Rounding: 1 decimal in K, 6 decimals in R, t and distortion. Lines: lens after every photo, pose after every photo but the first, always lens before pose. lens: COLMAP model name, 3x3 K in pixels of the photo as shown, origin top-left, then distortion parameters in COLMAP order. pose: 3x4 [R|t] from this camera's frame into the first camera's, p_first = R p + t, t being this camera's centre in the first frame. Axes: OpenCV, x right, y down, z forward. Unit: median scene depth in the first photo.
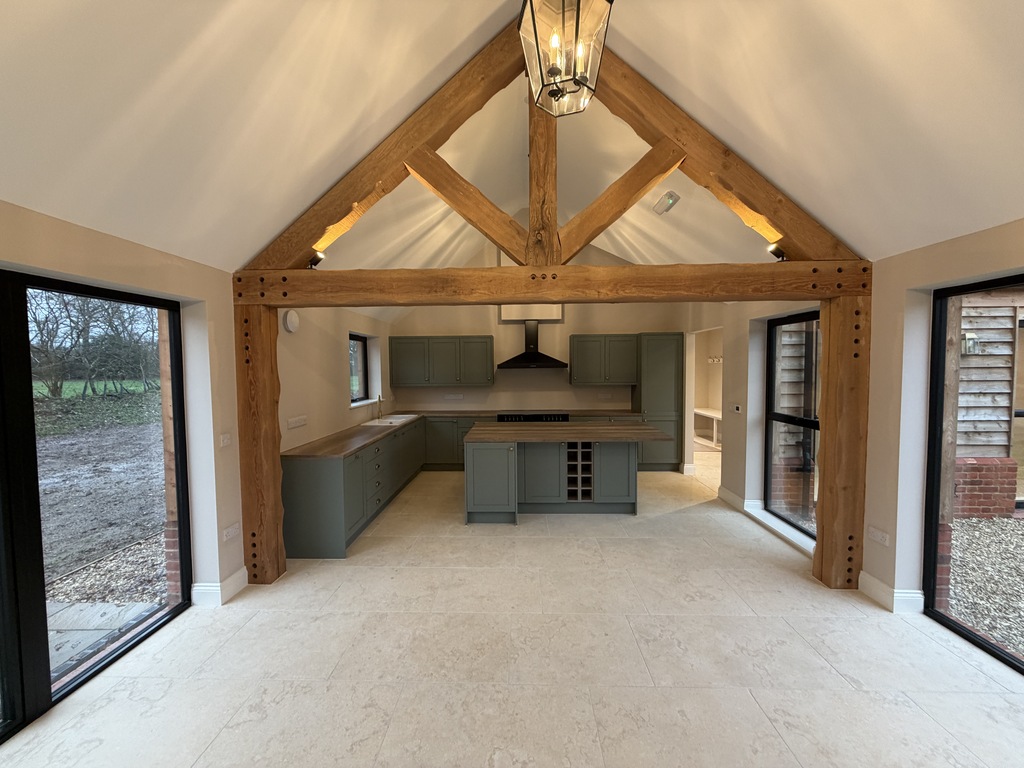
lens RADIAL K [[412.4, 0, 518.9], [0, 412.4, 374.8], [0, 0, 1]] dist [0.001667, 0.000542]
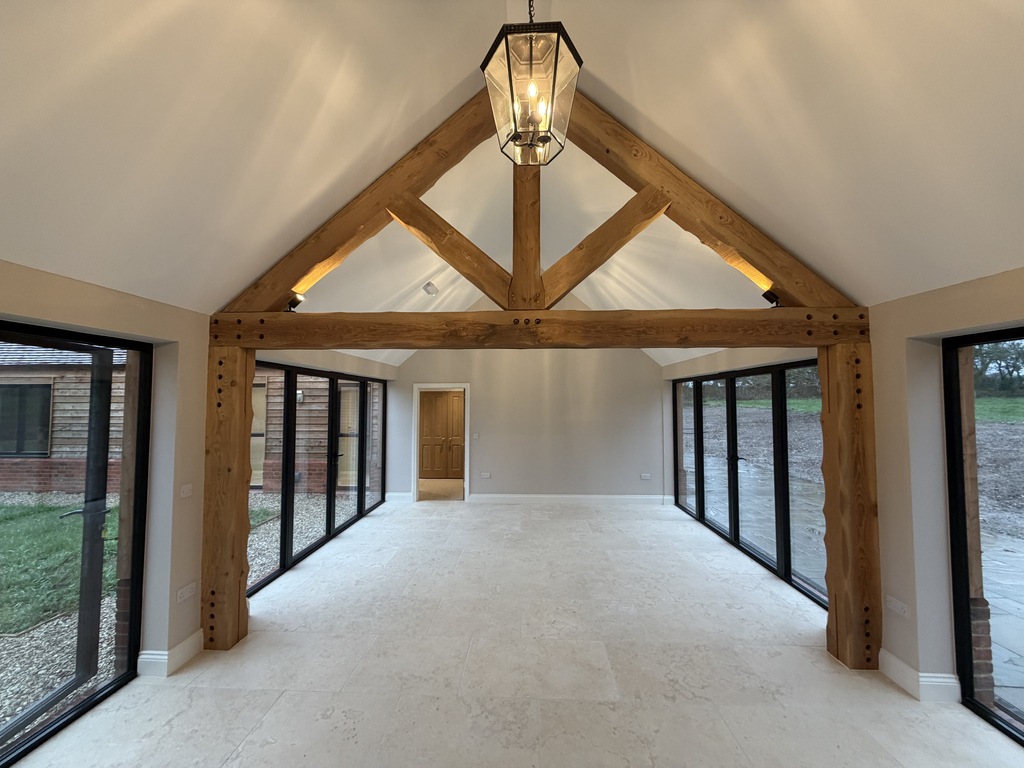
lens RADIAL K [[412.4, 0, 511.1], [0, 412.4, 378.0], [0, 0, 1]] dist [0.001667, 0.000542]
pose [[0.999918, 0.009927, -0.008089, 0.030004], [-0.010653, 0.995389, -0.095325, -0.012963], [0.007105, 0.095403, 0.995413, 0.049217]]
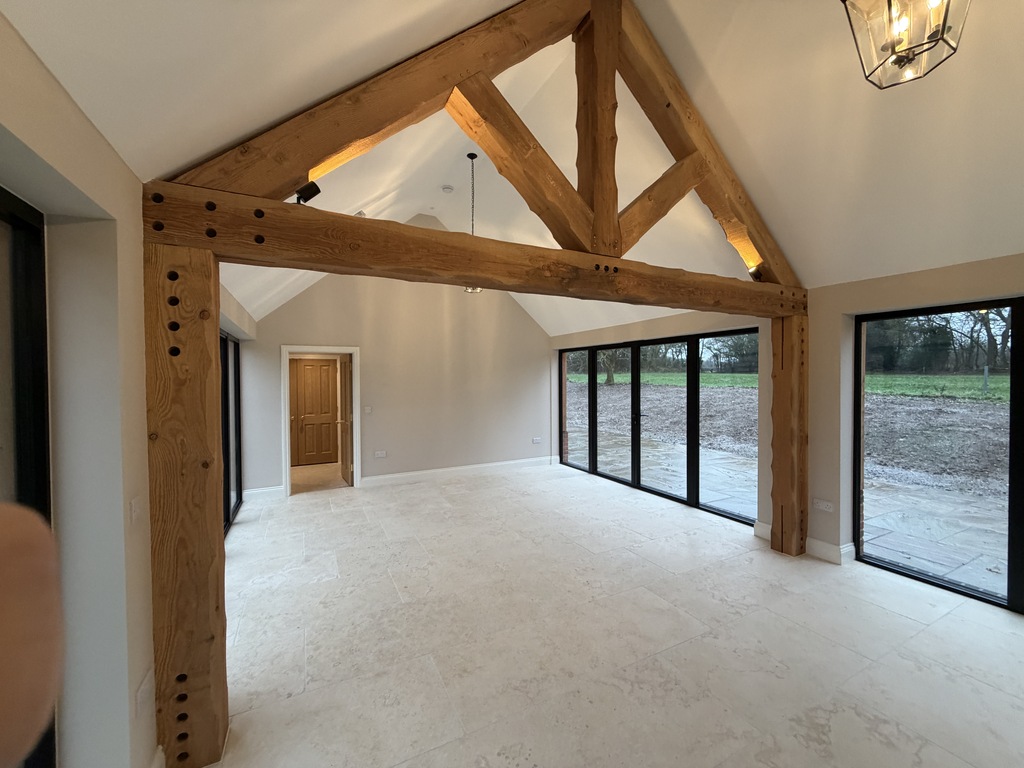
lens RADIAL K [[412.4, 0, 509.2], [0, 412.4, 379.3], [0, 0, 1]] dist [0.001667, 0.000542]
pose [[0.871226, 0.002562, 0.490875, -0.566910], [0.016644, 0.999257, -0.034757, 0.028743], [-0.490599, 0.038452, 0.870536, 0.342318]]
